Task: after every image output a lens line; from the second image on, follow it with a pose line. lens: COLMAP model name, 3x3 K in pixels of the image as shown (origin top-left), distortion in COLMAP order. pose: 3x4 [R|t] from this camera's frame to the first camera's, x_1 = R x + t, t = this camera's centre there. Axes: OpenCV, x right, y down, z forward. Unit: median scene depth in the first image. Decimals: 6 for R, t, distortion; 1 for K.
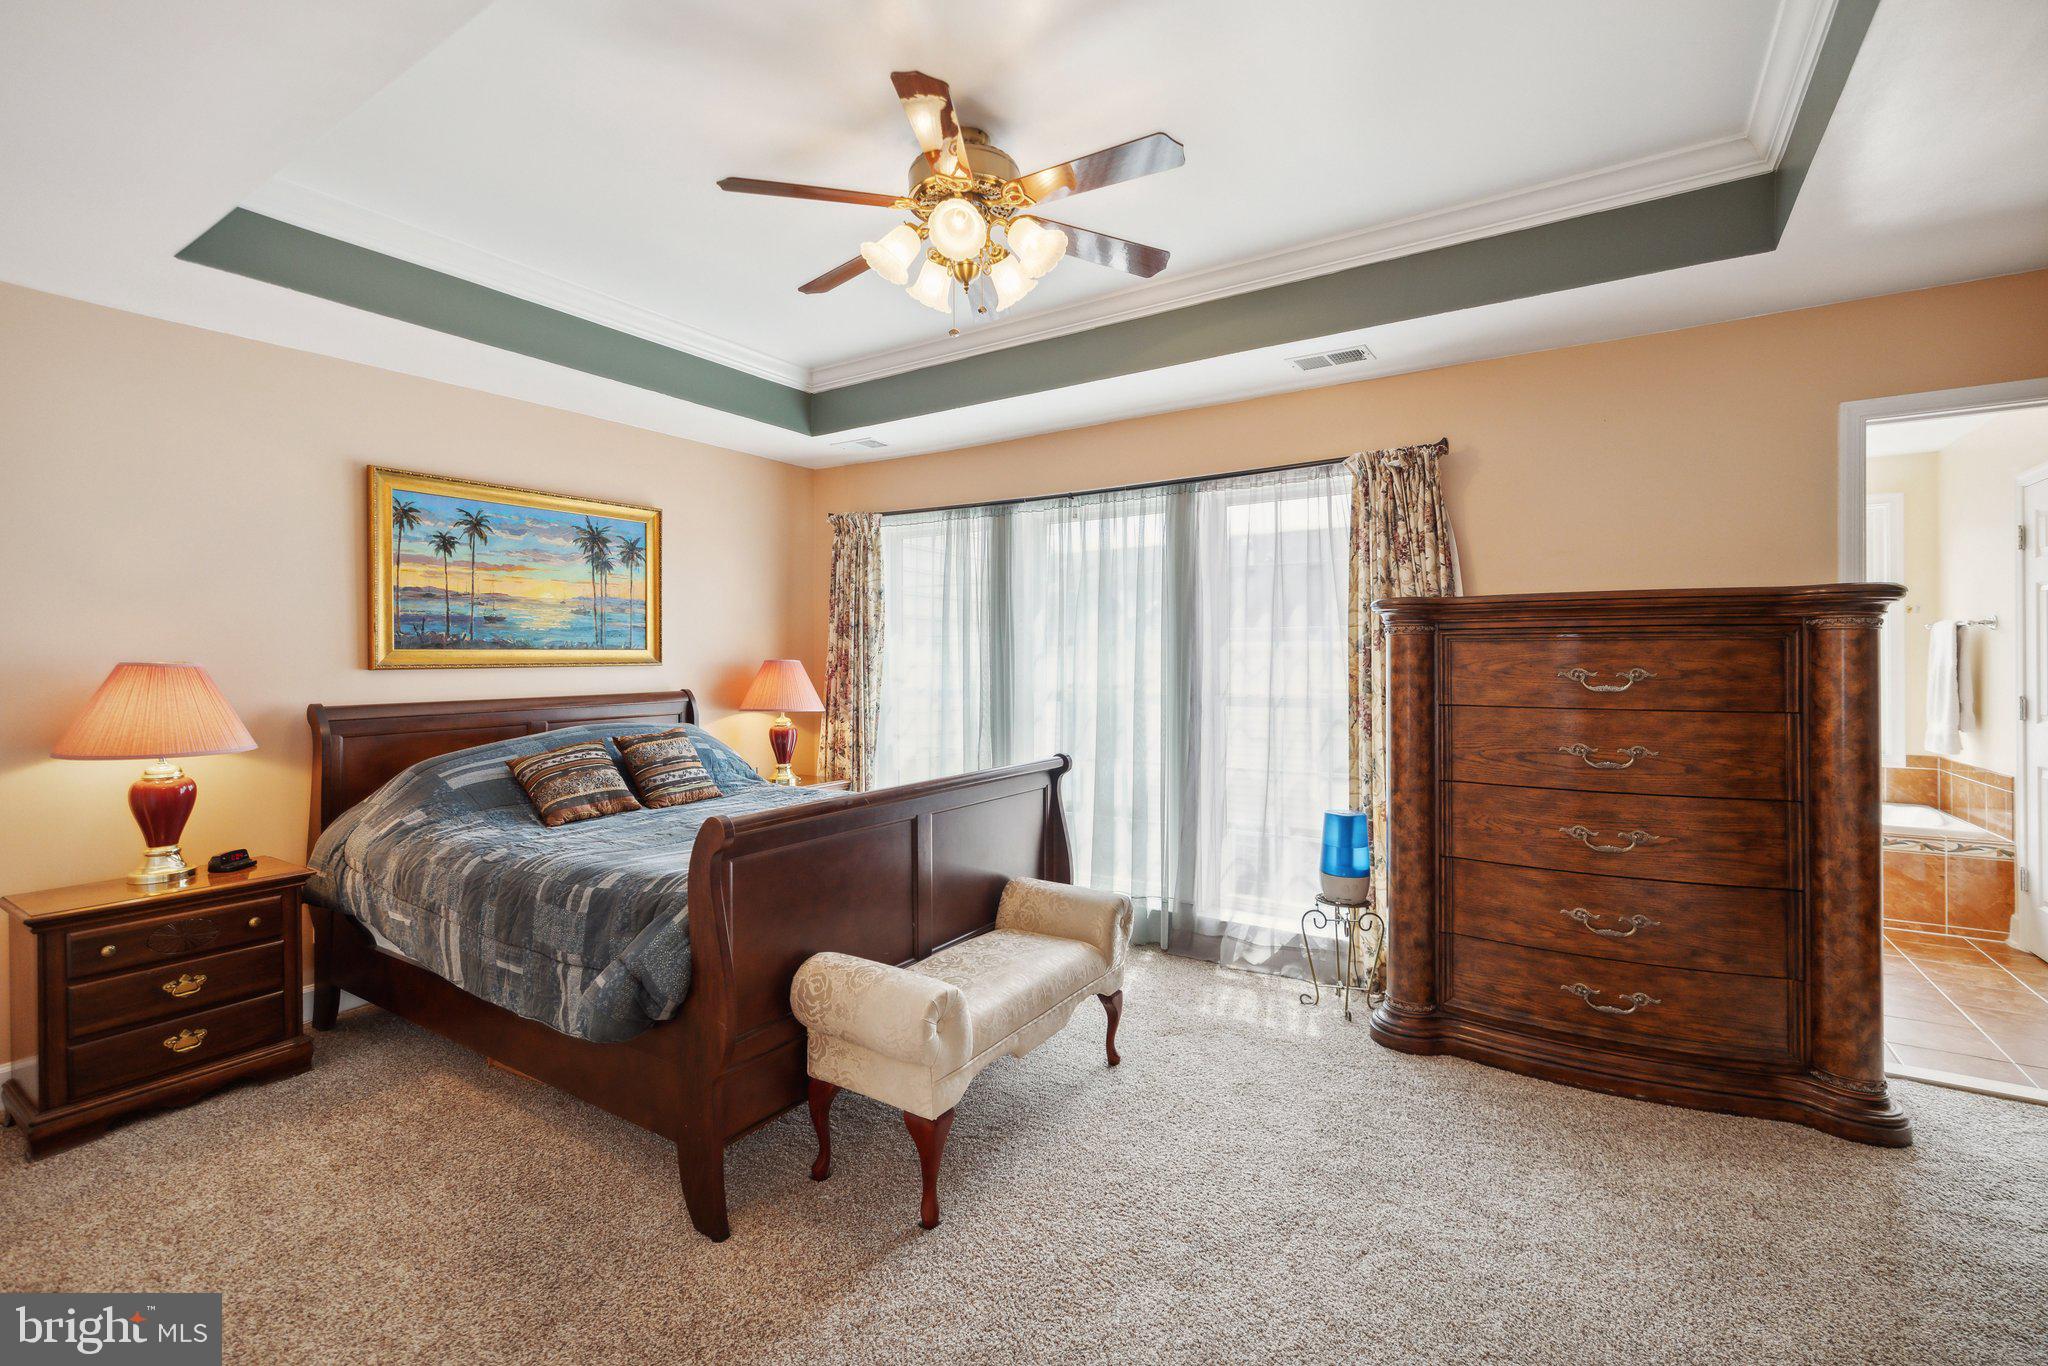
lens RADIAL K [[884.5, 0, 1031.0], [0, 884.5, 669.3], [0, 0, 1]] dist [0.005102, 0.000407]
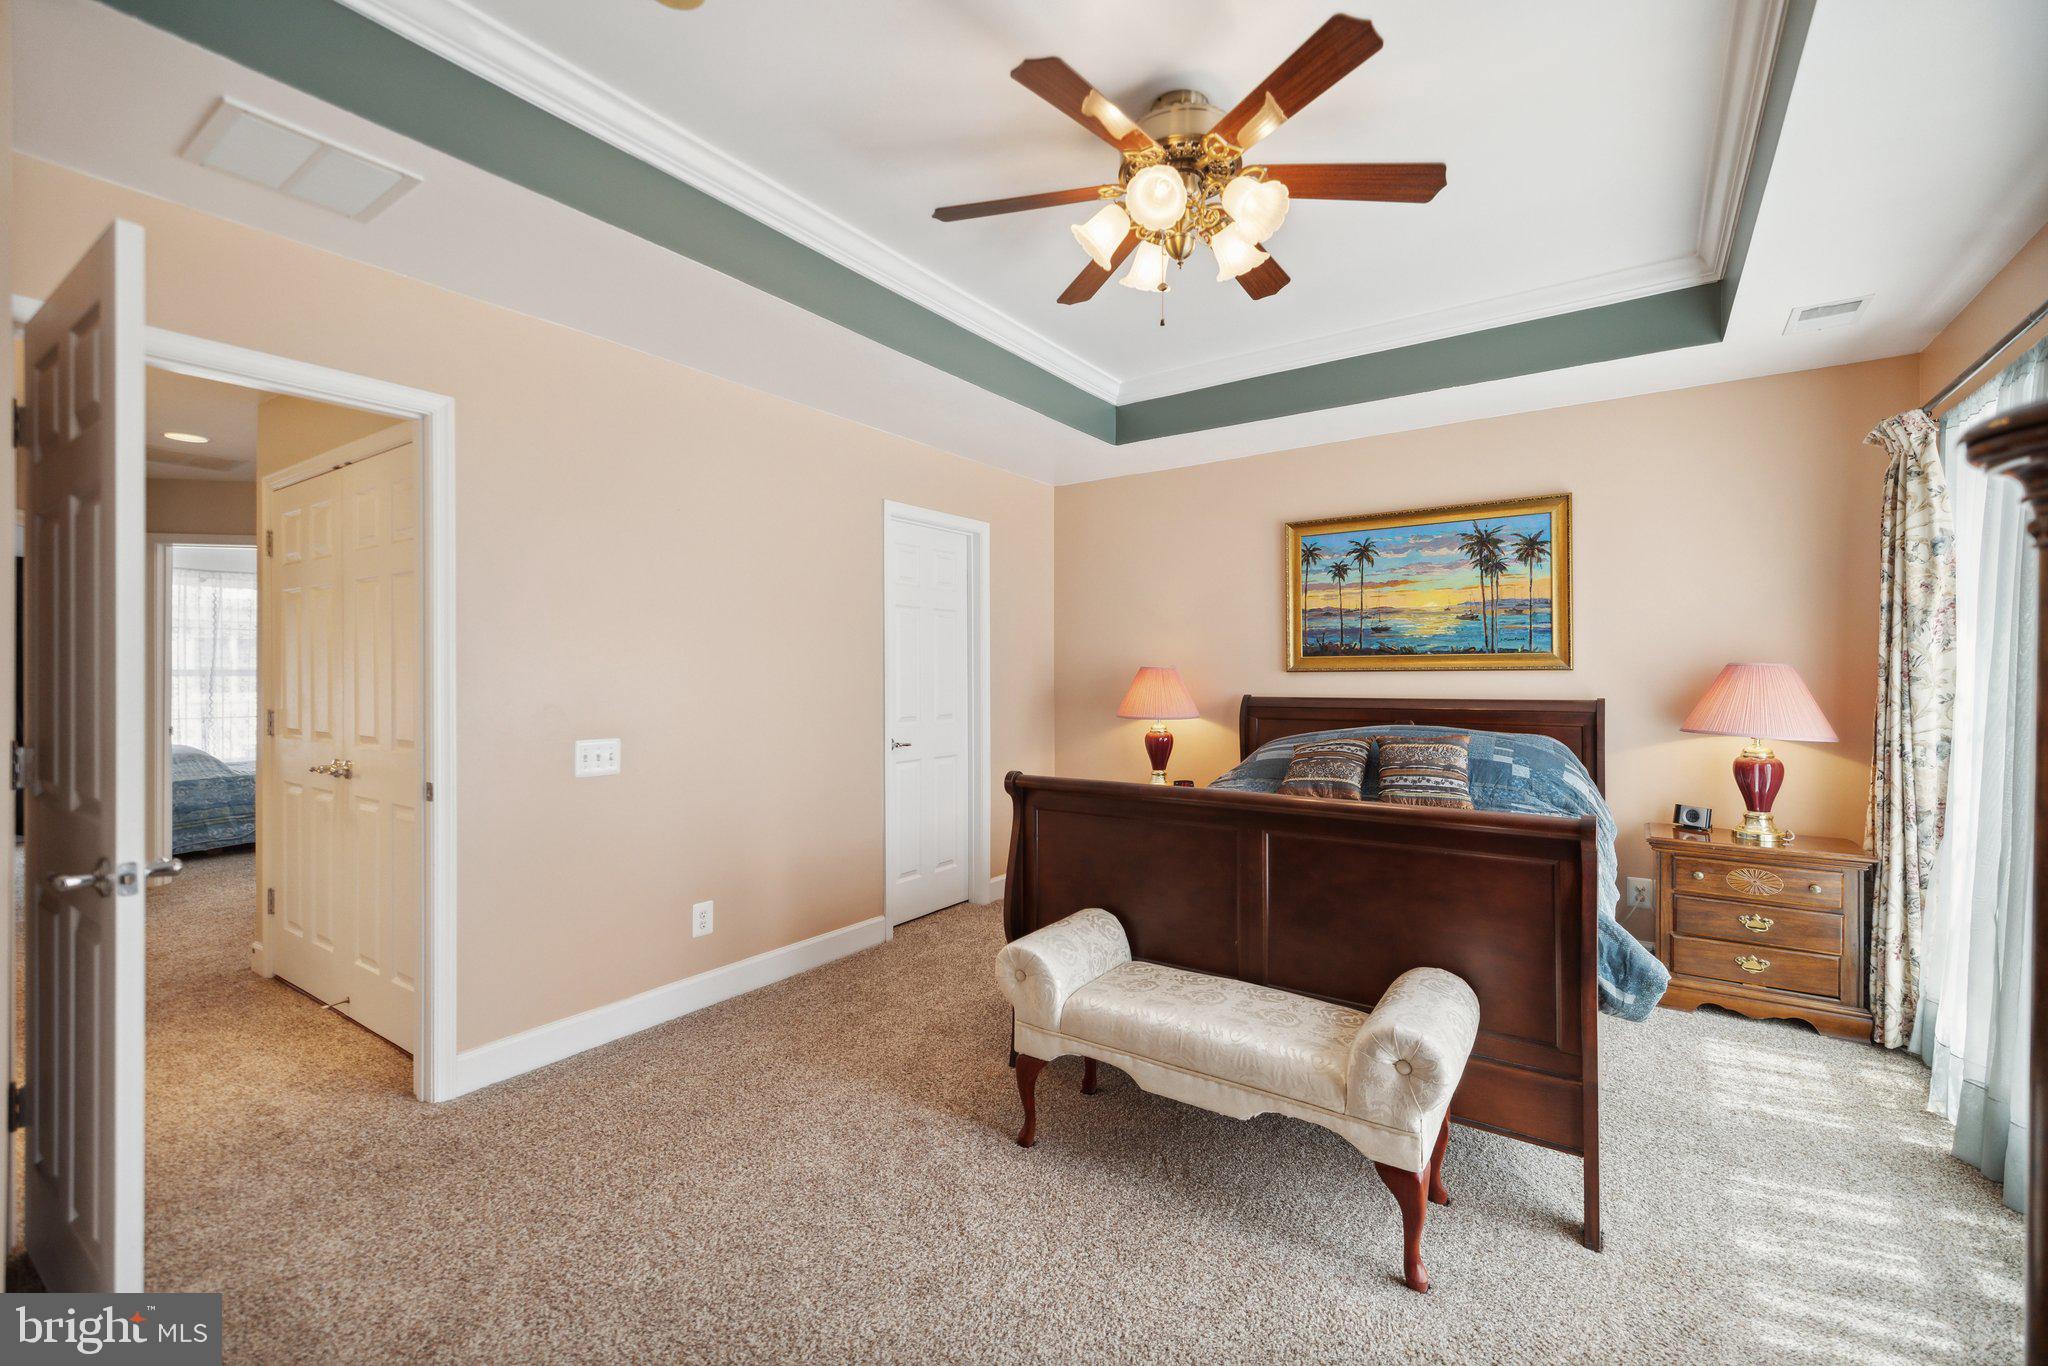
lens RADIAL K [[884.5, 0, 1012.4], [0, 884.5, 688.5], [0, 0, 1]] dist [0.005102, 0.000407]
pose [[-0.043777, 0.021029, -0.998820, 0.577223], [-0.011711, 0.999699, 0.021560, 0.001312], [0.998973, 0.012641, -0.043517, 0.570944]]
